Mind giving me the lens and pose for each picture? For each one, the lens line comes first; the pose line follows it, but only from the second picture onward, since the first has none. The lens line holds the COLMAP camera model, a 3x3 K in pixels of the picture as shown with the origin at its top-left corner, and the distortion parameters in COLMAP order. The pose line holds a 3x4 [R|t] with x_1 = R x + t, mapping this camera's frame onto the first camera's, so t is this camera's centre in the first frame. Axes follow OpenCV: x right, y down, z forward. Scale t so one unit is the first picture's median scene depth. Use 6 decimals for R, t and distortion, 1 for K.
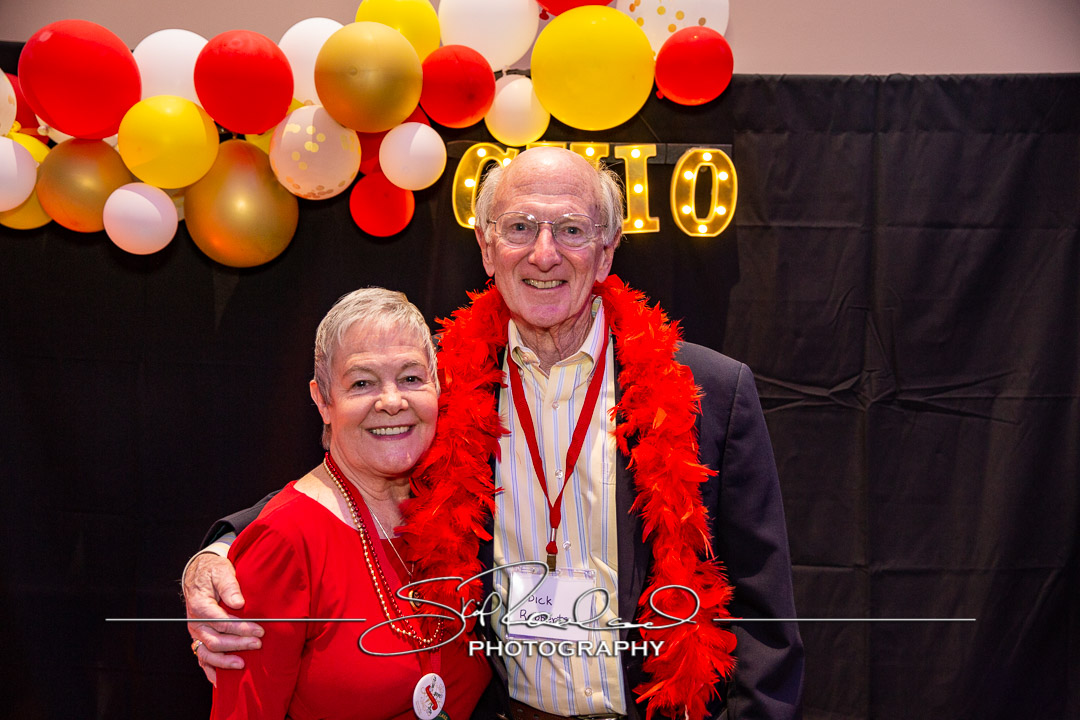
lens RADIAL K [[1266.7, 0, 528.6], [0, 1266.7, 359.2], [0, 0, 1]] dist [0.074133, 0.000000]
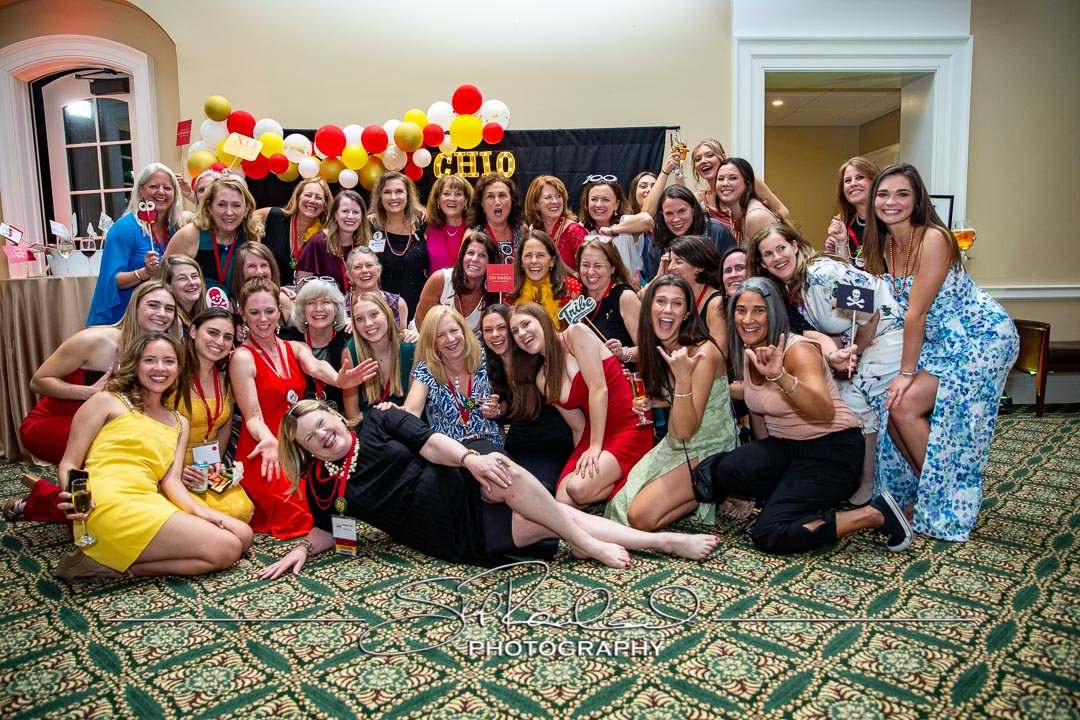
lens RADIAL K [[781.6, 0, 522.5], [0, 781.6, 357.2], [0, 0, 1]] dist [-0.077708, 0.070180]
pose [[0.998746, -0.044642, 0.022679, 0.111934], [0.041650, 0.992066, 0.118622, 0.142510], [-0.027795, -0.117528, 0.992680, -1.190730]]
